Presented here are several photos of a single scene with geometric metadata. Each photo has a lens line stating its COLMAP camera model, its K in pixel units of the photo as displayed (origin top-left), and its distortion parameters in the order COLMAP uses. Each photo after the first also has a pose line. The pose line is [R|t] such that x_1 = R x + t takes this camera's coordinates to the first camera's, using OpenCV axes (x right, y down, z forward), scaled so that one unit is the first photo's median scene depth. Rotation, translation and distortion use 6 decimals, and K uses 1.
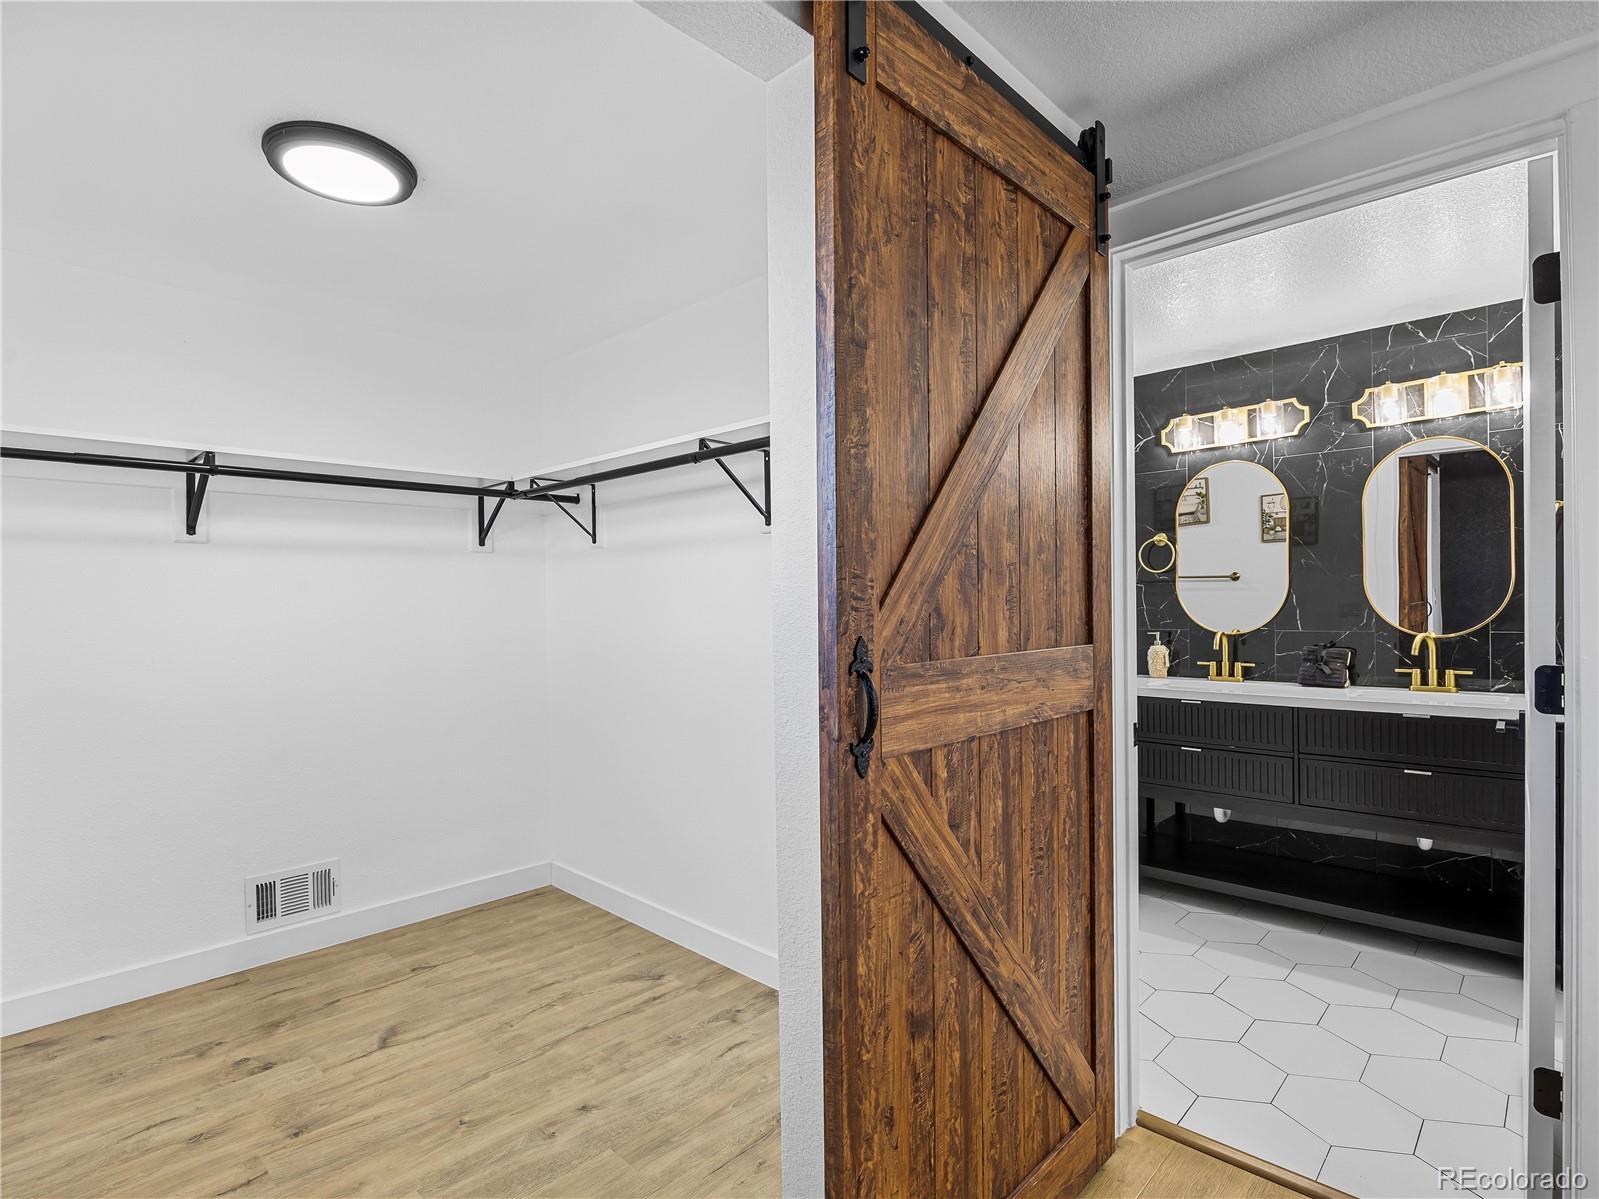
lens RADIAL K [[849.5, 0, 816.3], [0, 849.5, 608.3], [0, 0, 1]] dist [-0.008775, 0.002697]
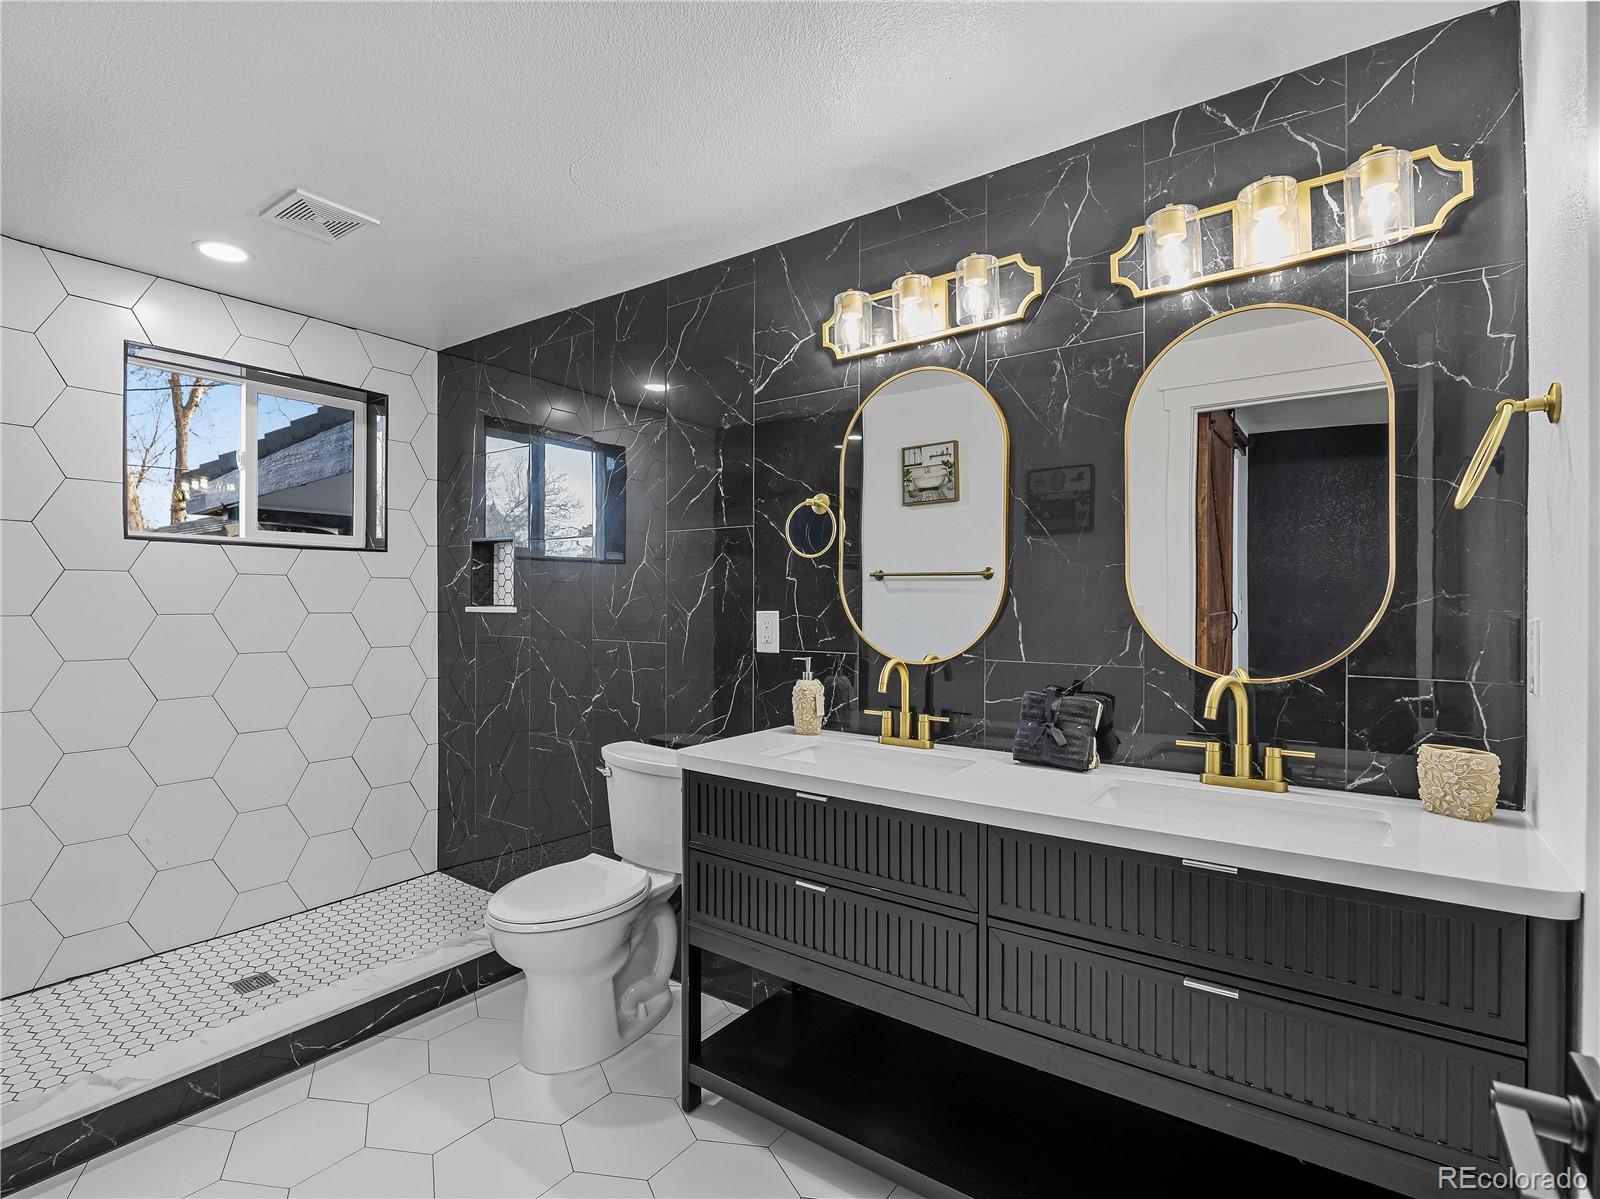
lens RADIAL K [[774.6, 0, 783.3], [0, 774.6, 598.5], [0, 0, 1]] dist [-0.005165, -0.000702]
pose [[0.994748, 0.018380, 0.100688, 0.362620], [-0.017294, 0.999783, -0.011651, -0.007107], [-0.100880, 0.009849, 0.994850, 0.505401]]
